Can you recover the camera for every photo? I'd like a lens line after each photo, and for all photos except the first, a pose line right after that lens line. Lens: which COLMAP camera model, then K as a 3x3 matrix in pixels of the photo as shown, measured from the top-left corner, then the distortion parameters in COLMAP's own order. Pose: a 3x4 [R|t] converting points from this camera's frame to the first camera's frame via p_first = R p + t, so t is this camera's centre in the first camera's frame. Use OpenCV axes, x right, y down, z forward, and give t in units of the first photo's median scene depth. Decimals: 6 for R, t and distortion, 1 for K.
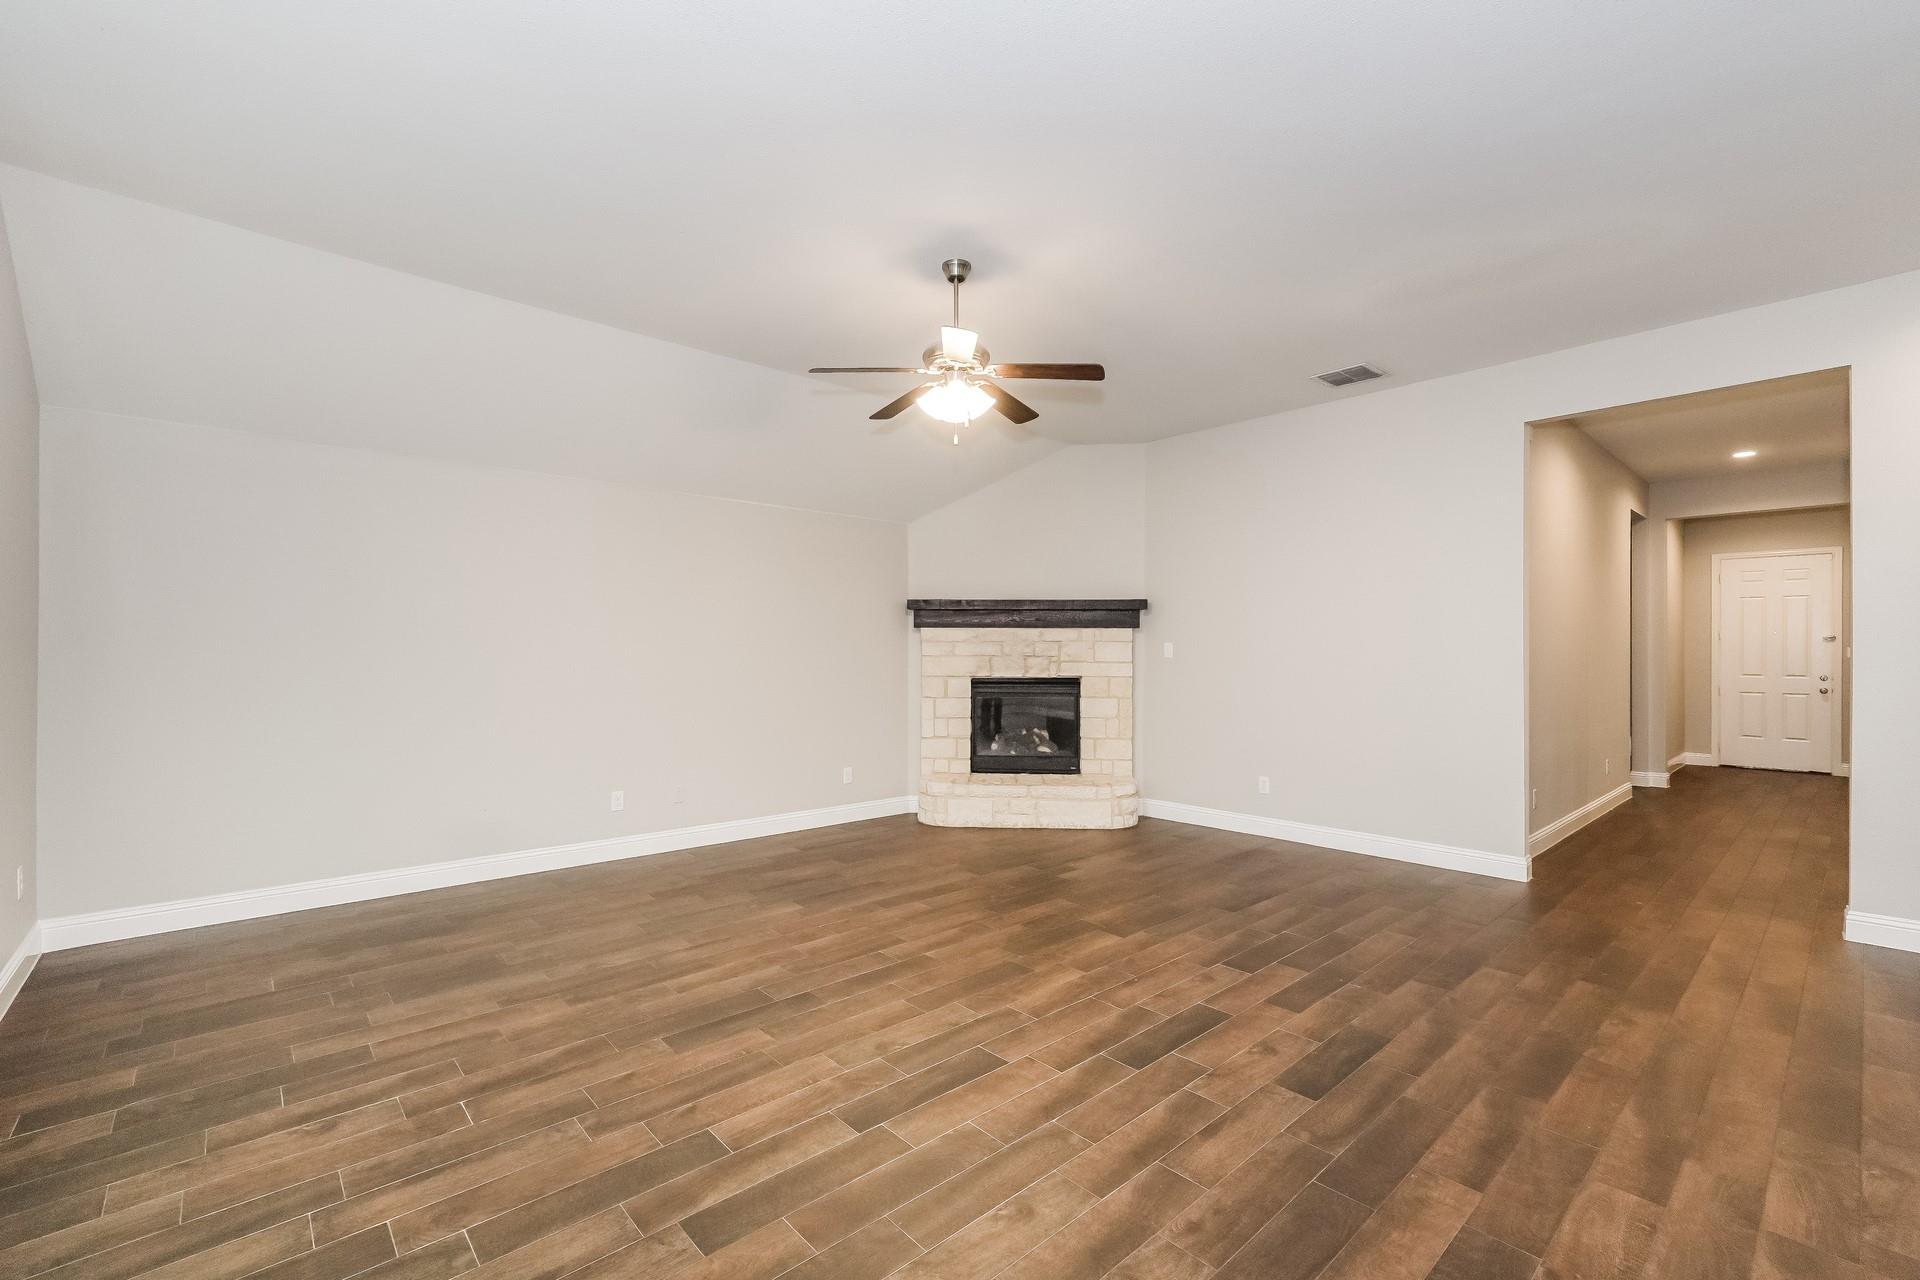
lens RADIAL K [[834.7, 0, 964.5], [0, 834.7, 645.5], [0, 0, 1]] dist [-0.015610, 0.001335]
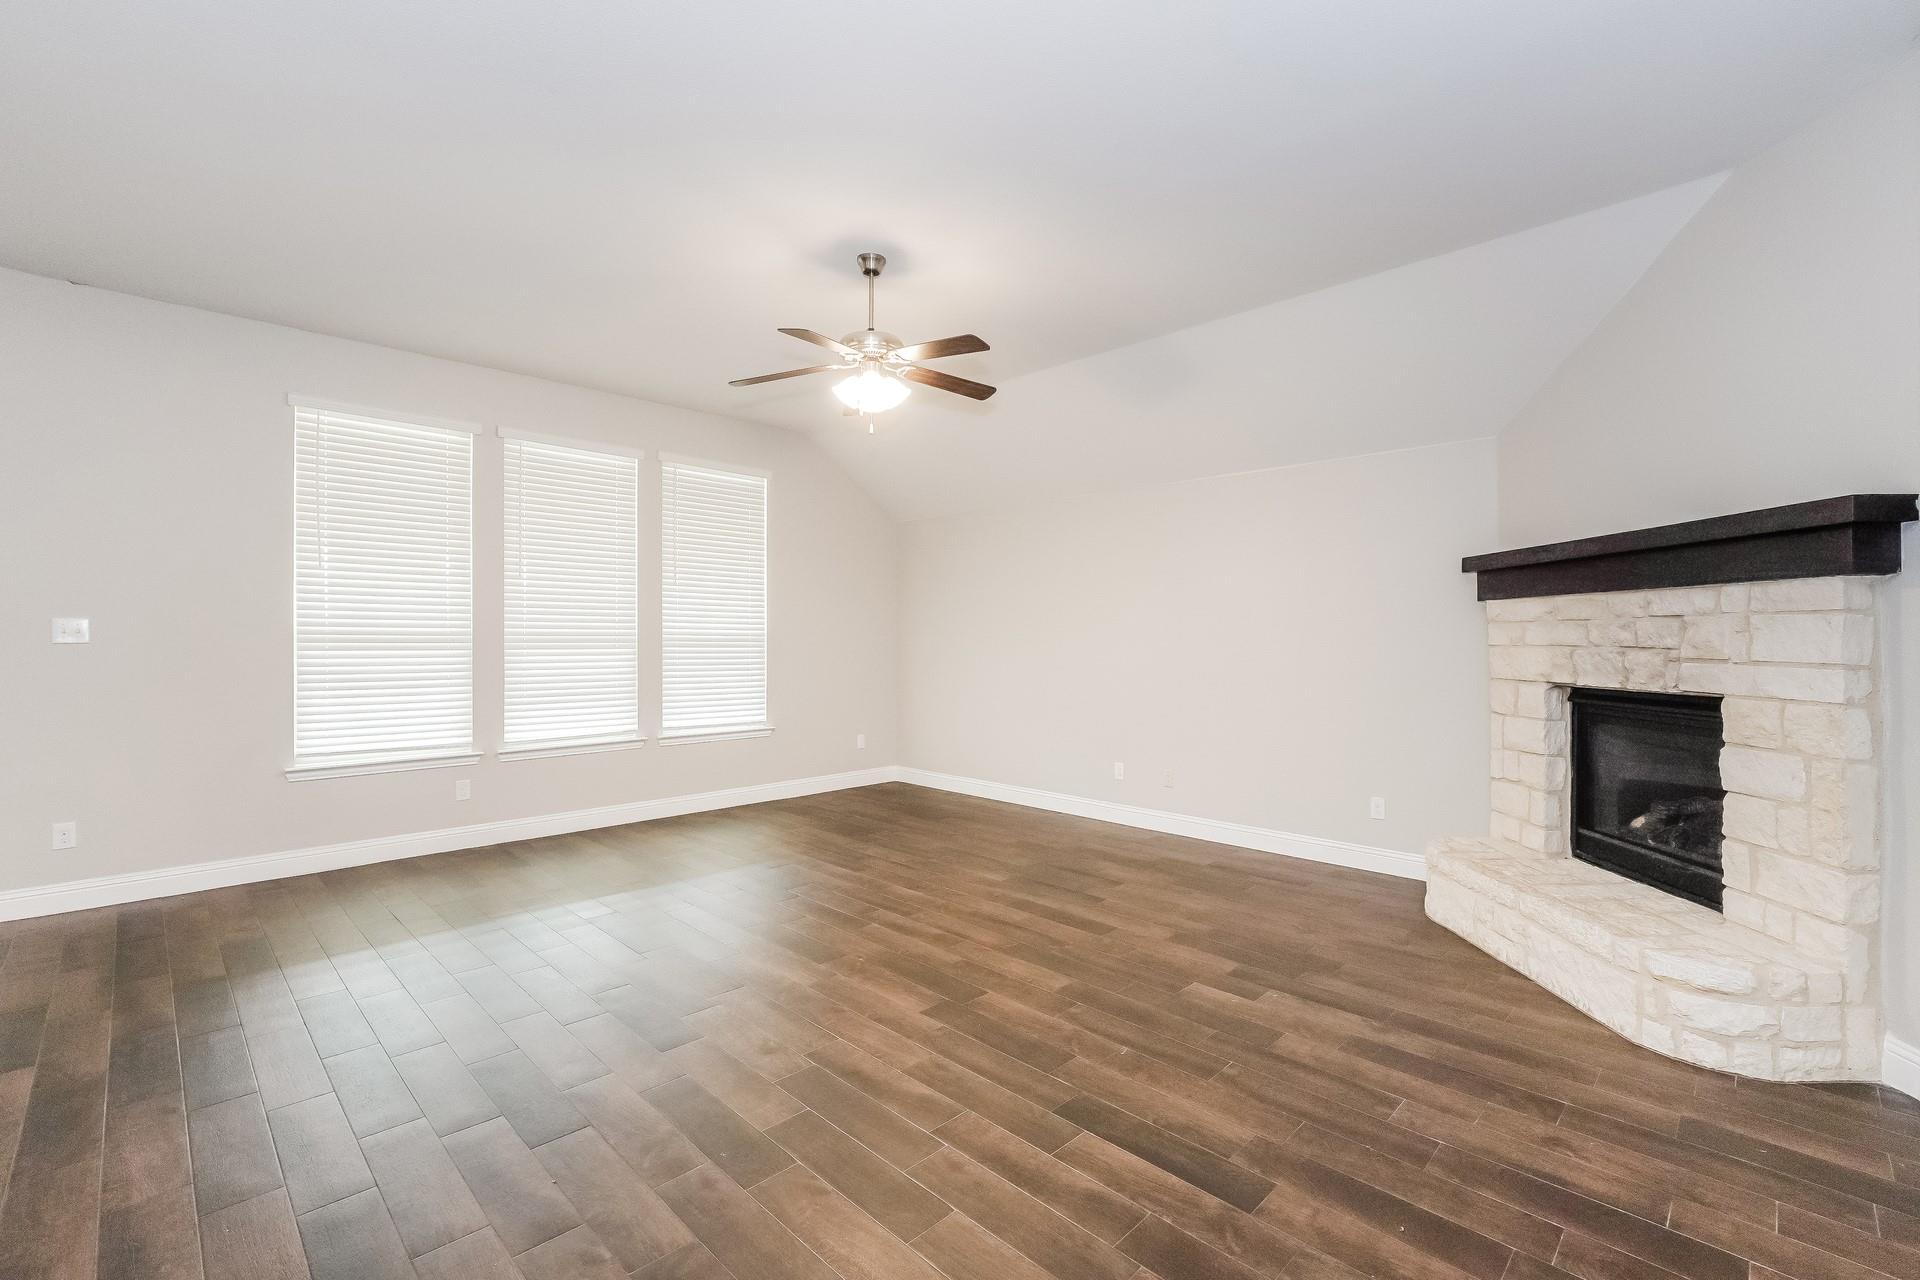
lens RADIAL K [[834.7, 0, 964.5], [0, 834.7, 645.5], [0, 0, 1]] dist [-0.015610, 0.001335]
pose [[0.048757, 0.006737, -0.998788, 0.734530], [0.003027, 0.999972, 0.006893, 0.009537], [0.998806, -0.003360, 0.048735, 0.780028]]
